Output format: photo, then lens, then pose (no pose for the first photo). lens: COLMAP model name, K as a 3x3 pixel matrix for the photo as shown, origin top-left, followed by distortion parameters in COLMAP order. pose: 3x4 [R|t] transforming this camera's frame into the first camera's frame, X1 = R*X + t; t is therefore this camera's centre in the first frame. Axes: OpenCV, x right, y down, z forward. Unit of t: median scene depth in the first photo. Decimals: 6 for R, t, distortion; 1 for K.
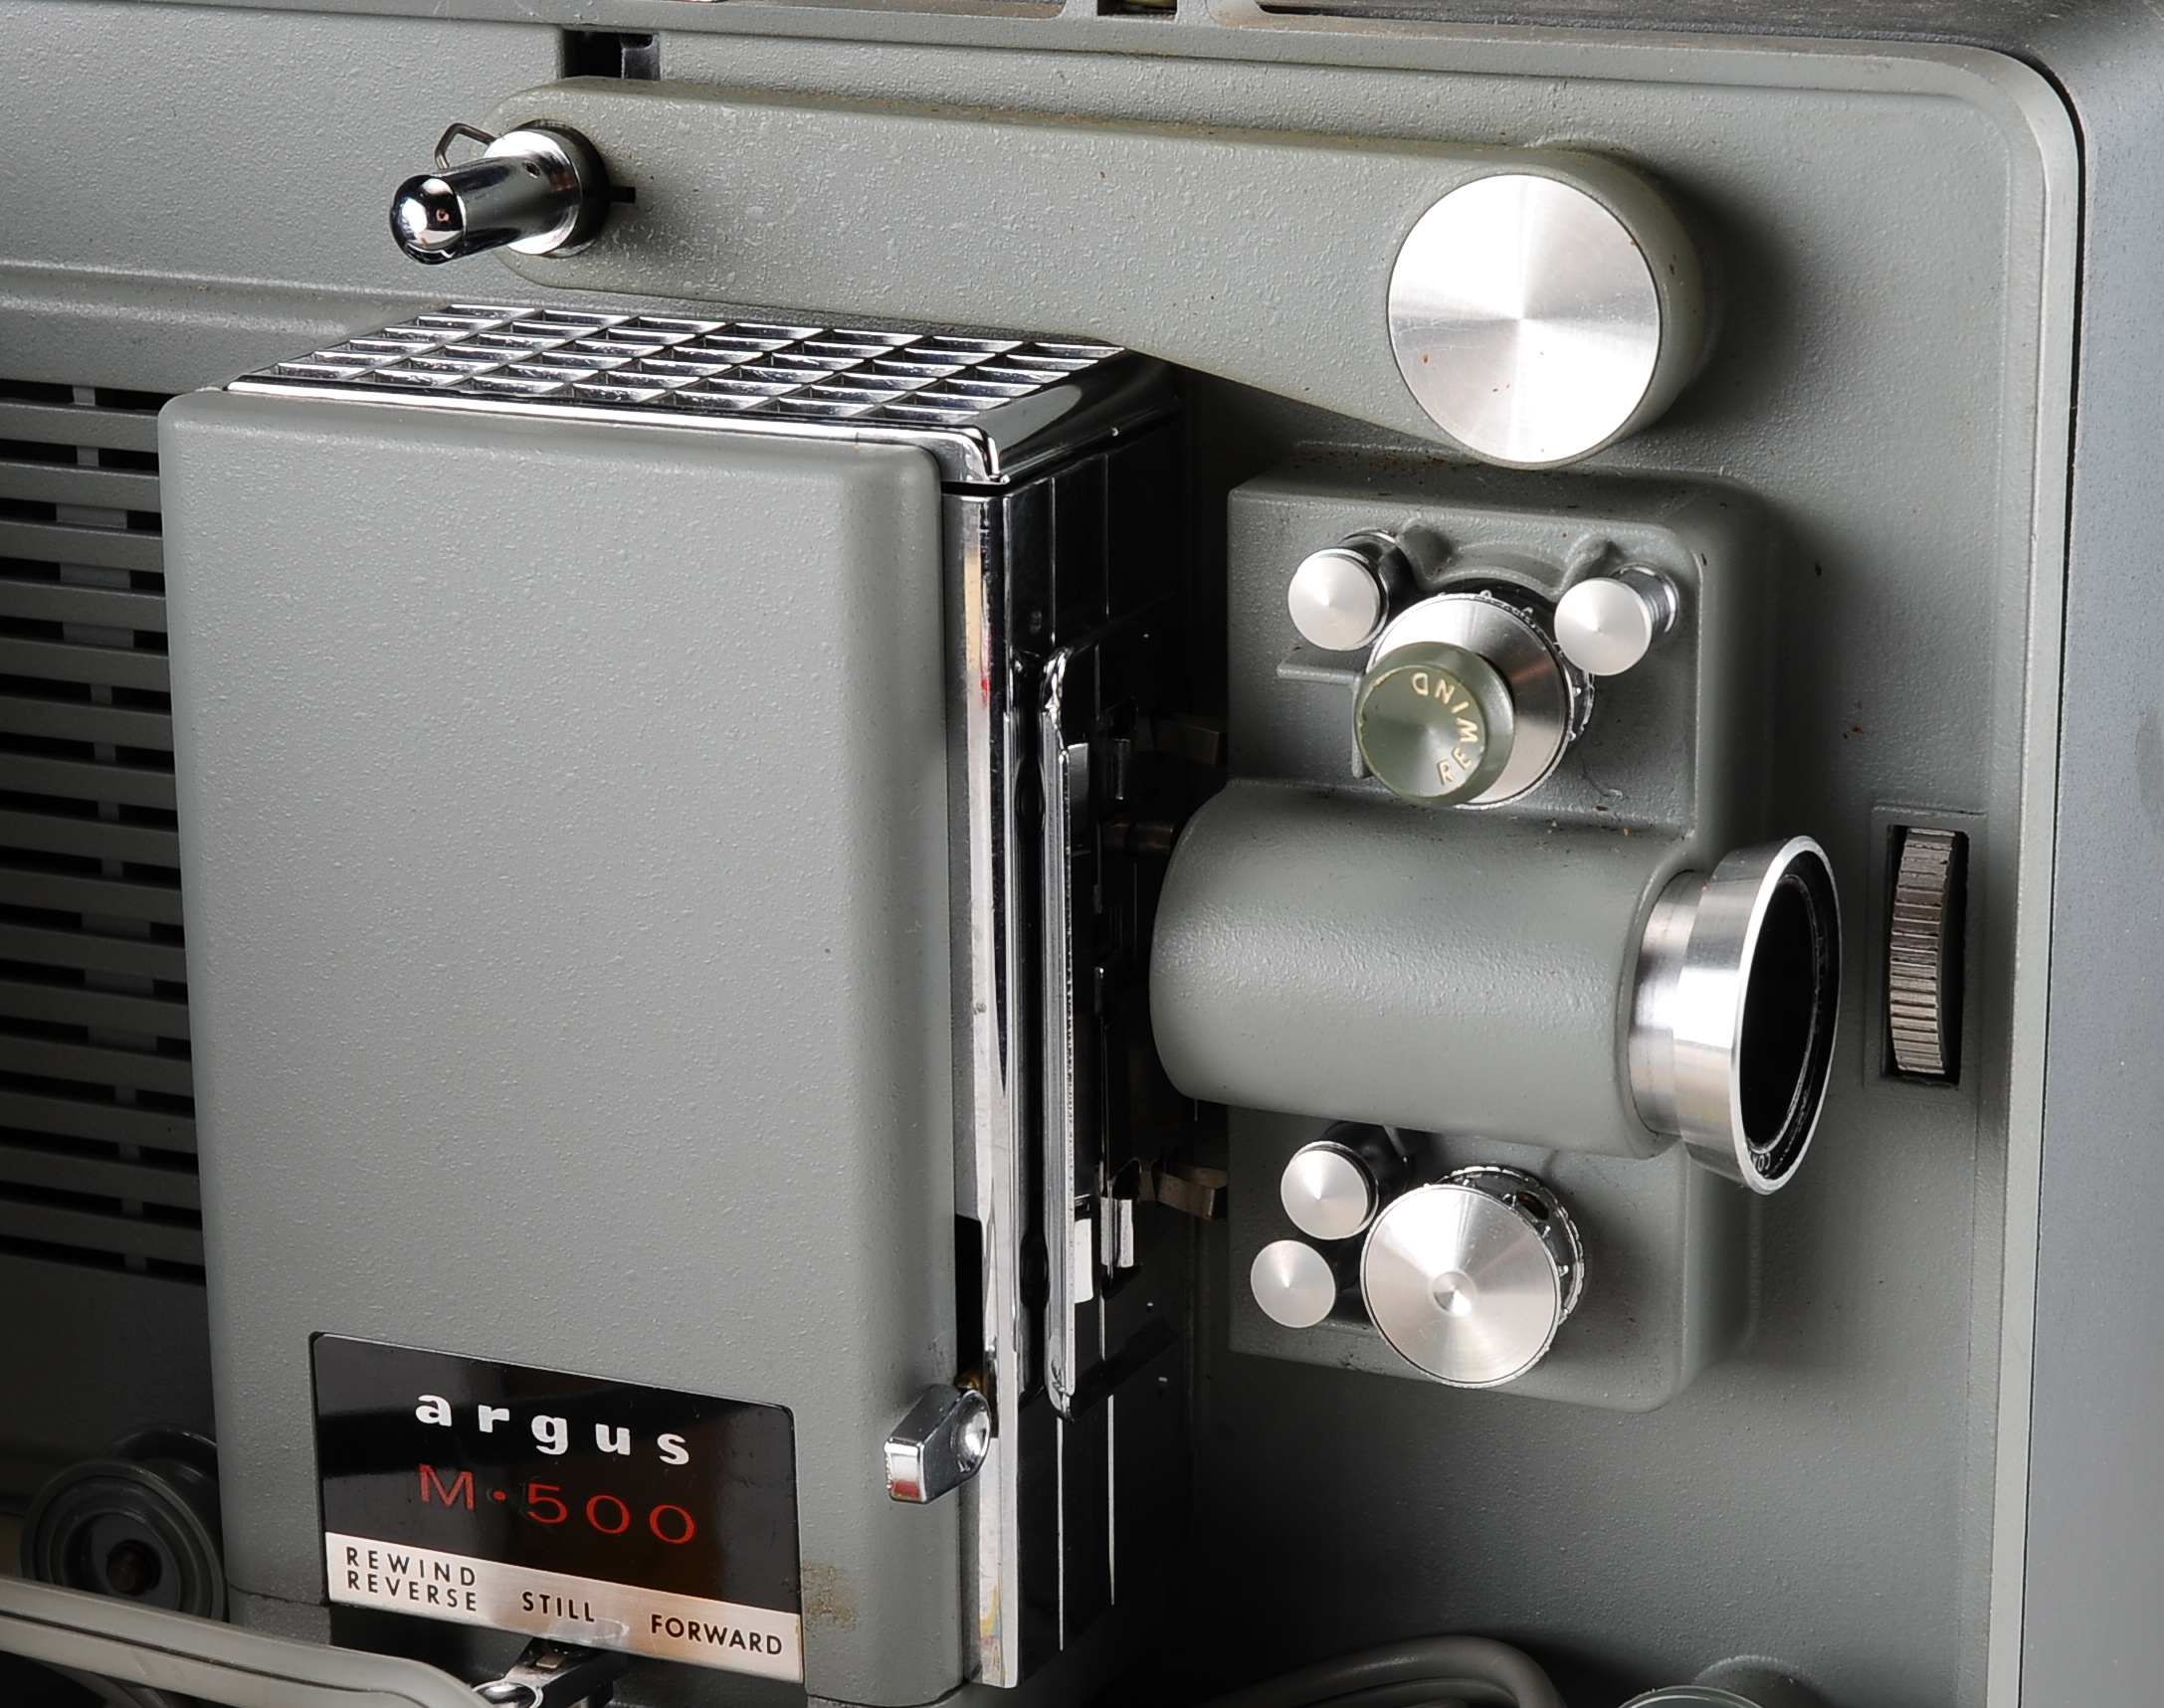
lens RADIAL K [[5762.1, 0, 1087.6], [0, 5762.1, 851.9], [0, 0, 1]] dist [0.173245, 0.000000]
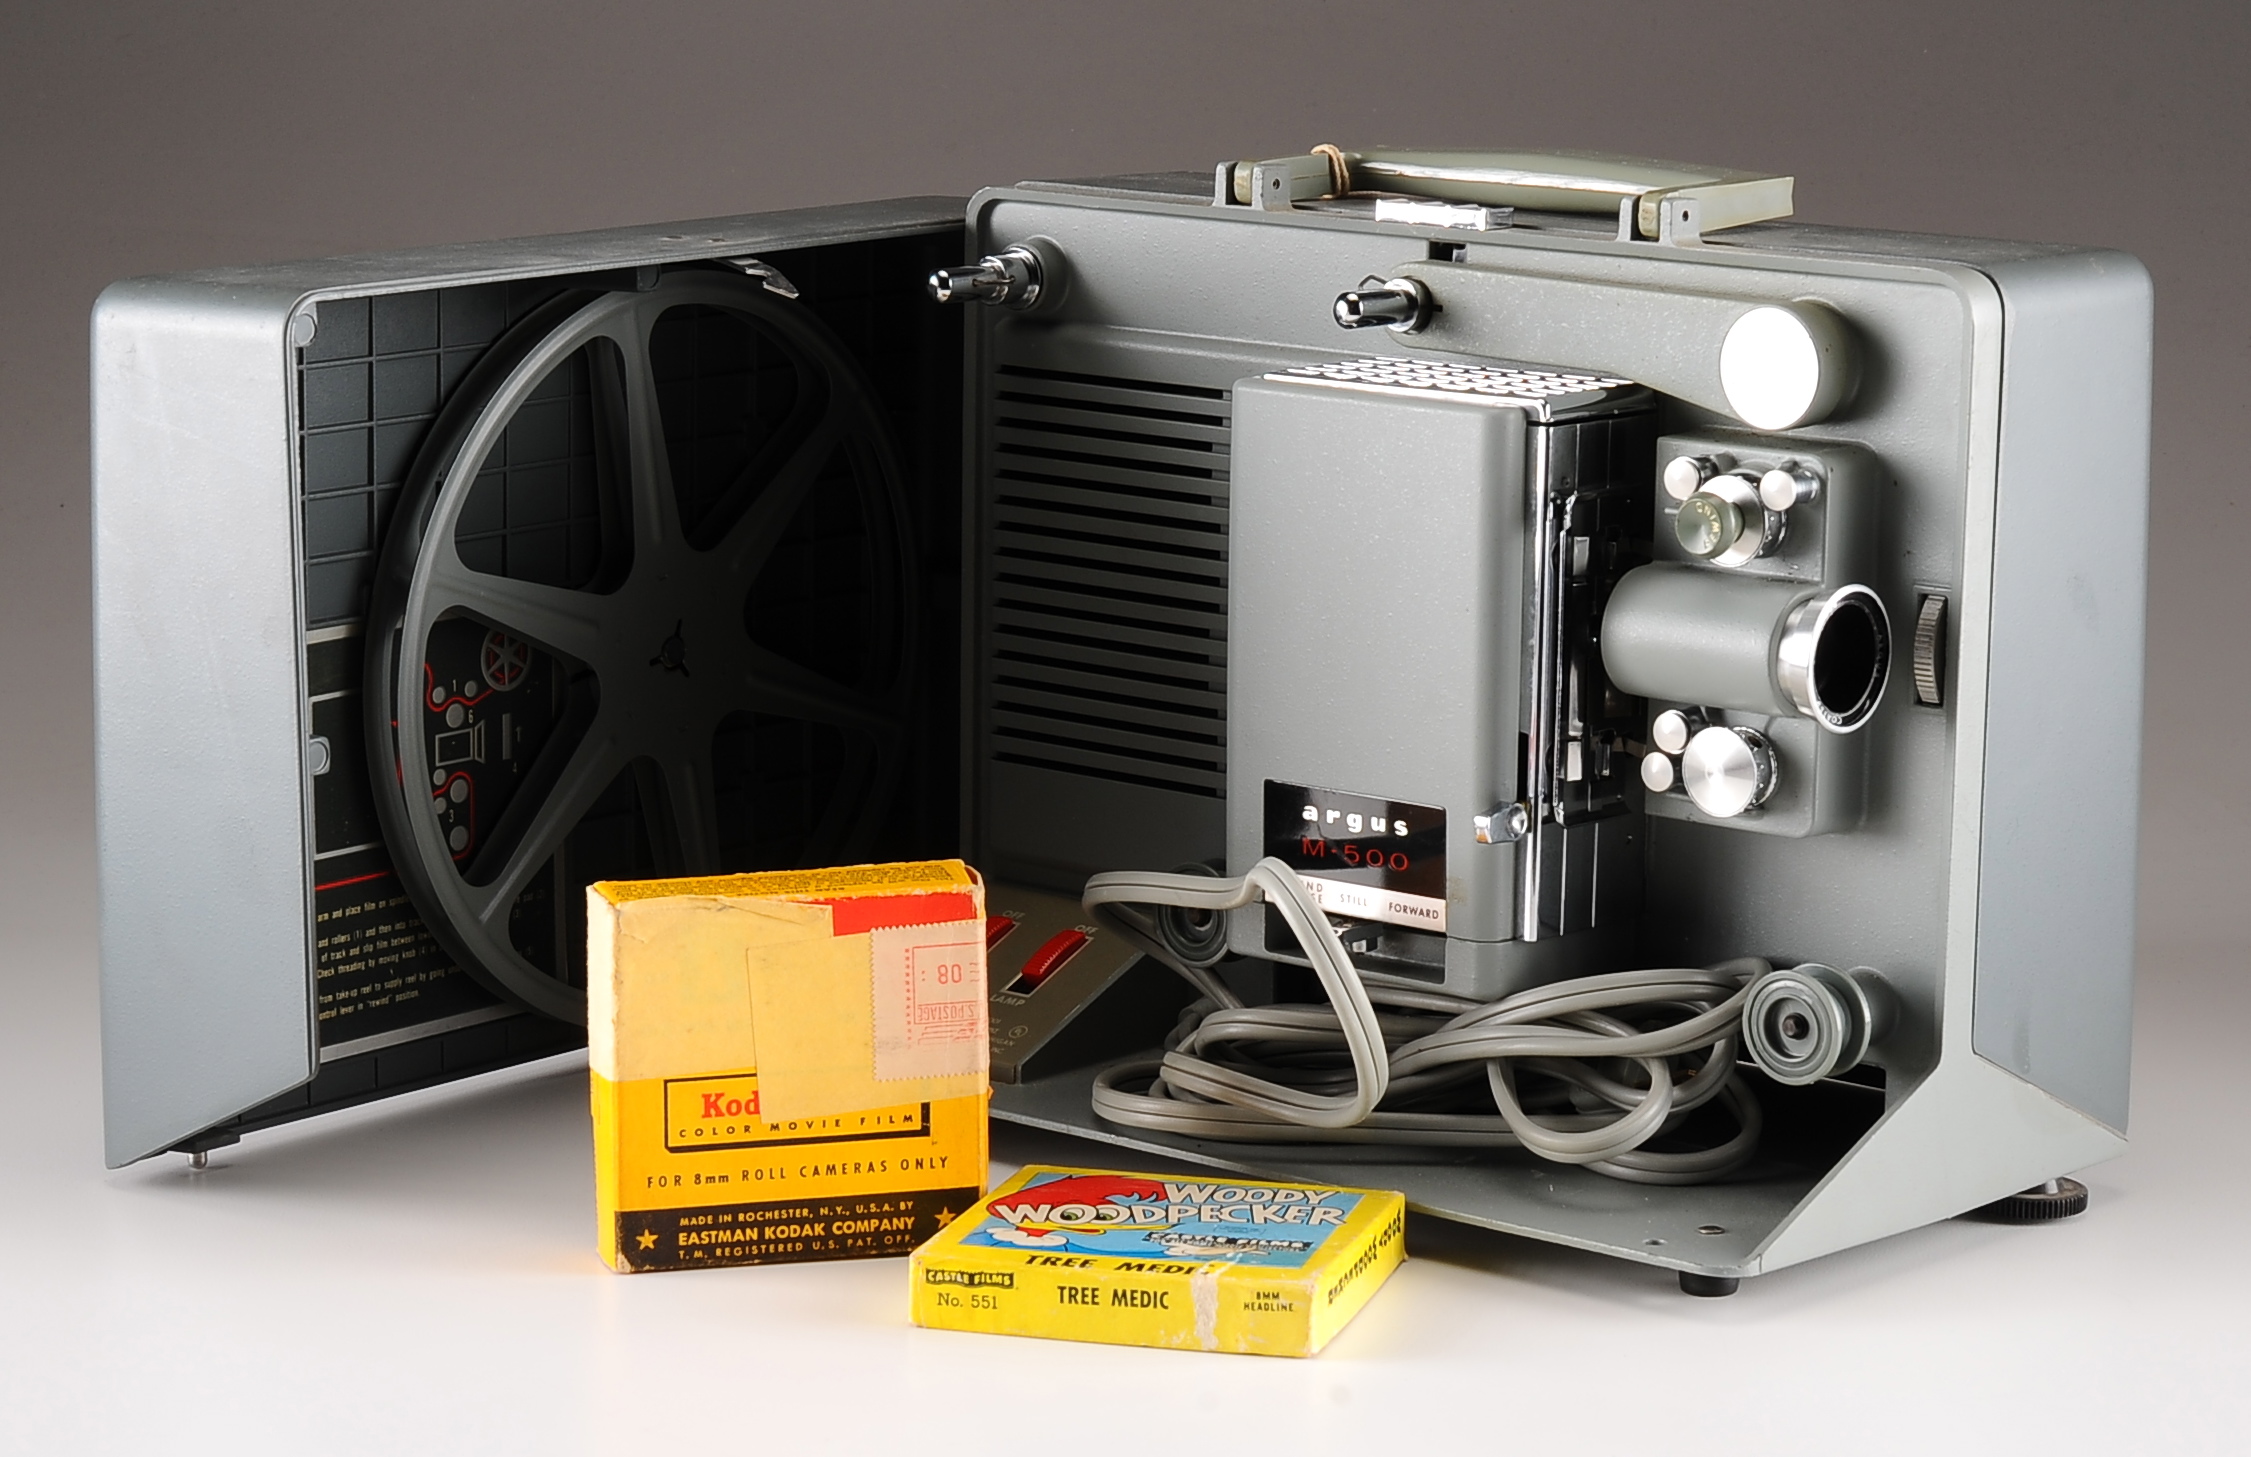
lens RADIAL K [[5477.1, 0, 1122.4], [0, 5477.1, 730.8], [0, 0, 1]] dist [0.316945, 0.000000]
pose [[0.964075, 0.076639, -0.254336, 0.387798], [-0.096185, 0.993219, -0.065309, 0.221560], [0.247606, 0.087426, 0.964908, -1.207744]]
